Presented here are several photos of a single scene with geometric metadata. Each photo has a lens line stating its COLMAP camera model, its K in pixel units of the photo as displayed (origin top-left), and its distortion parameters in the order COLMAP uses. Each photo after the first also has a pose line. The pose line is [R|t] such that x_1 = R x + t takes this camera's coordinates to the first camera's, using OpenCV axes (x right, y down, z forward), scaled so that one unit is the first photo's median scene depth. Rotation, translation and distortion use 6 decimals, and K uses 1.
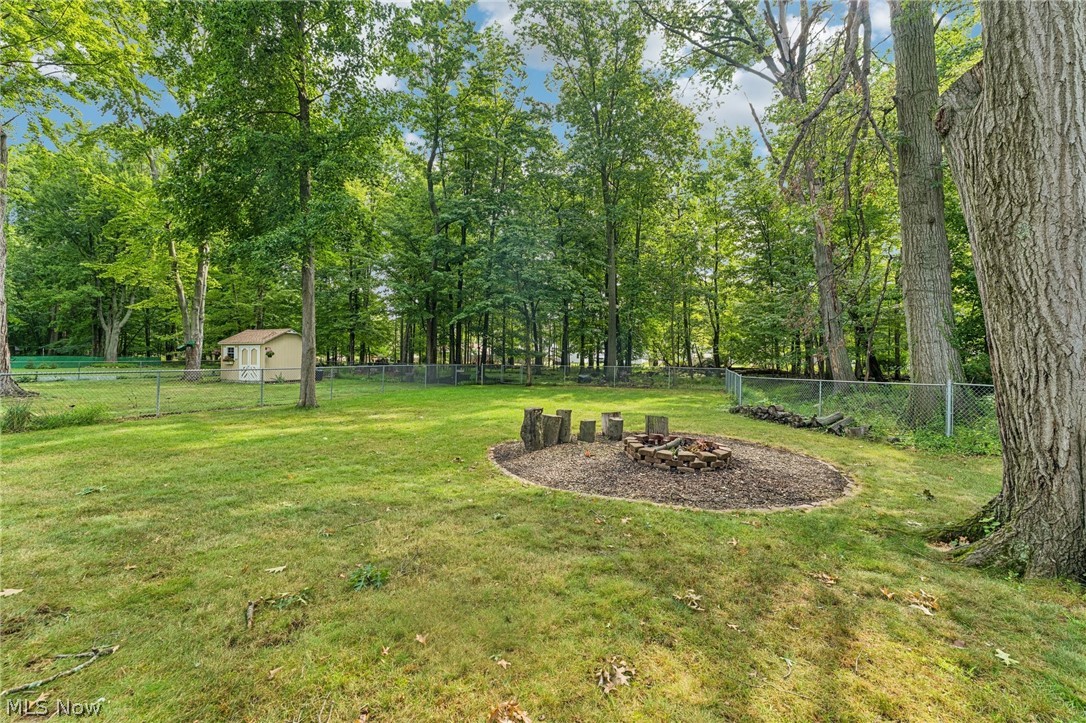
lens RADIAL K [[435.4, 0, 545.6], [0, 435.4, 357.0], [0, 0, 1]] dist [-0.001497, -0.000081]
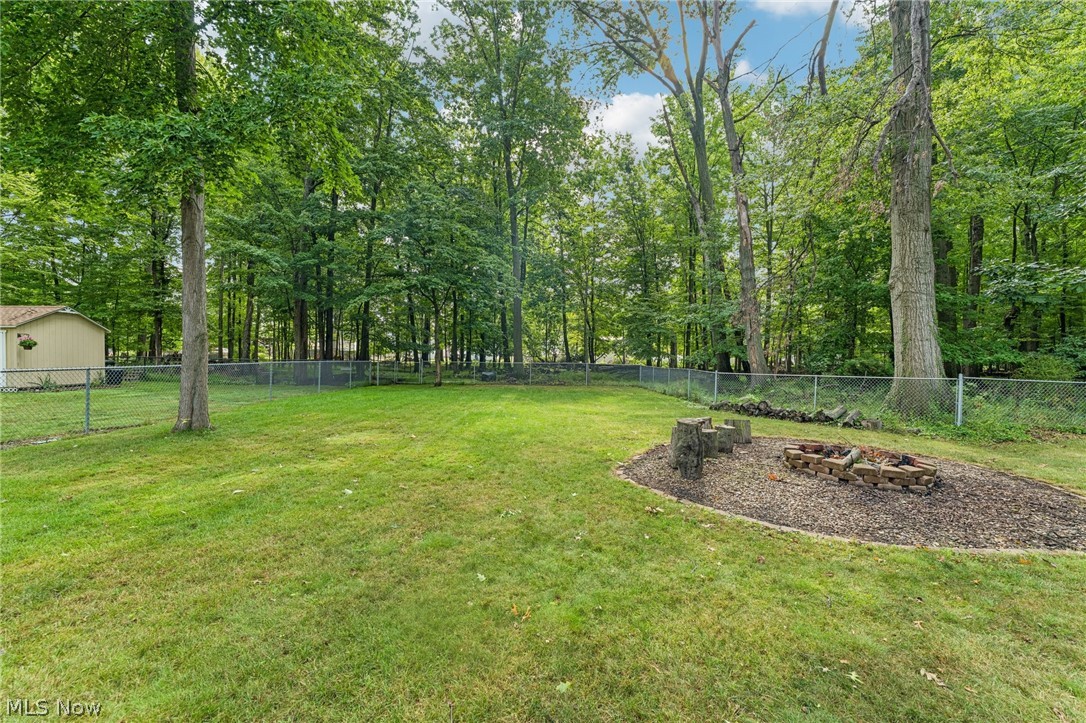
lens RADIAL K [[435.4, 0, 545.6], [0, 435.4, 364.0], [0, 0, 1]] dist [-0.001497, -0.000081]
pose [[0.928728, -0.002940, 0.370750, -0.158931], [-0.006096, 0.999712, 0.023200, 0.002577], [-0.370711, -0.023806, 0.928443, 0.128276]]
